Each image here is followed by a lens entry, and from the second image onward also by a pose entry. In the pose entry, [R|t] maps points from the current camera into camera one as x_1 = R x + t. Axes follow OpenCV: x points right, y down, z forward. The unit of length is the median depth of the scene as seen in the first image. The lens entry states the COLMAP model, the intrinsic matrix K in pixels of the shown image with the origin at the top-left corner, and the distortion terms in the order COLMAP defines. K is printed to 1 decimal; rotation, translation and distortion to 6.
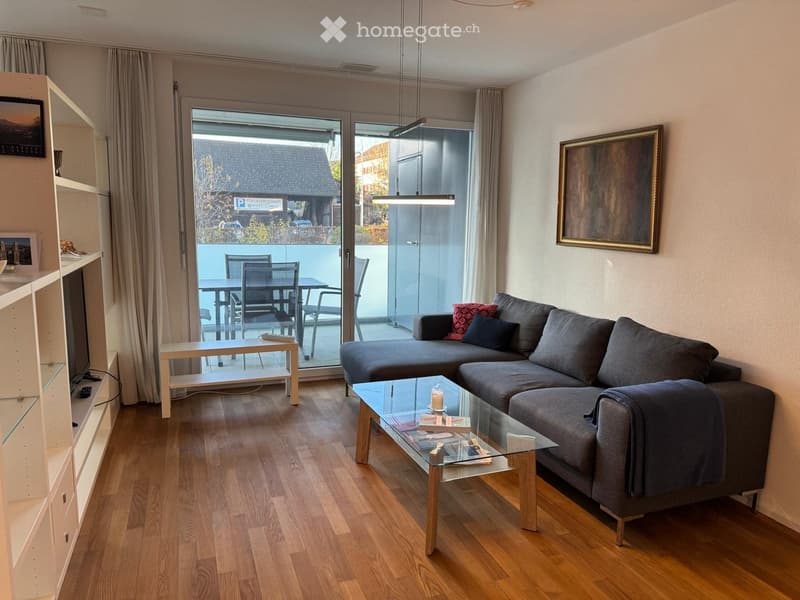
lens RADIAL K [[560.7, 0, 402.0], [0, 560.7, 297.8], [0, 0, 1]] dist [0.038507, -0.061590]
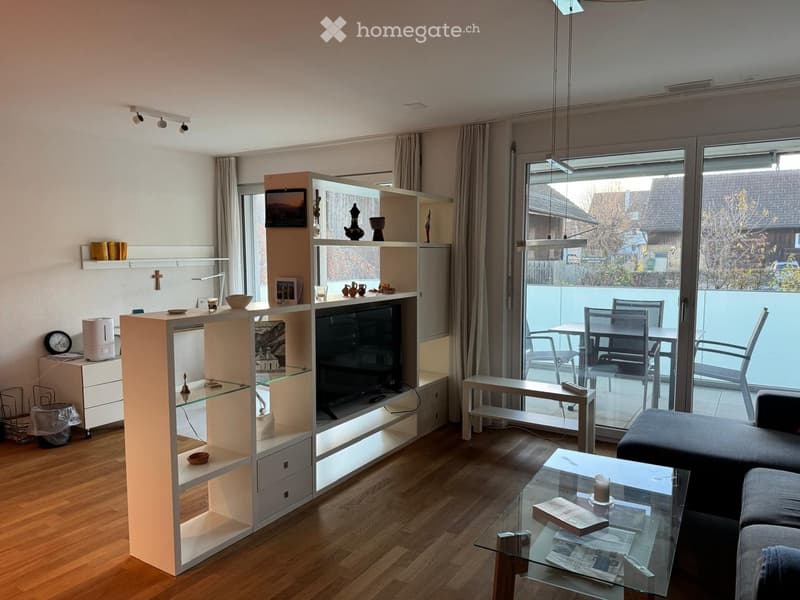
lens RADIAL K [[560.7, 0, 400.9], [0, 560.7, 301.3], [0, 0, 1]] dist [0.038507, -0.061590]
pose [[0.592501, 0.046387, -0.804233, 0.384904], [-0.098758, 0.994993, -0.015367, -0.033149], [0.799493, 0.088529, 0.594116, 0.195124]]
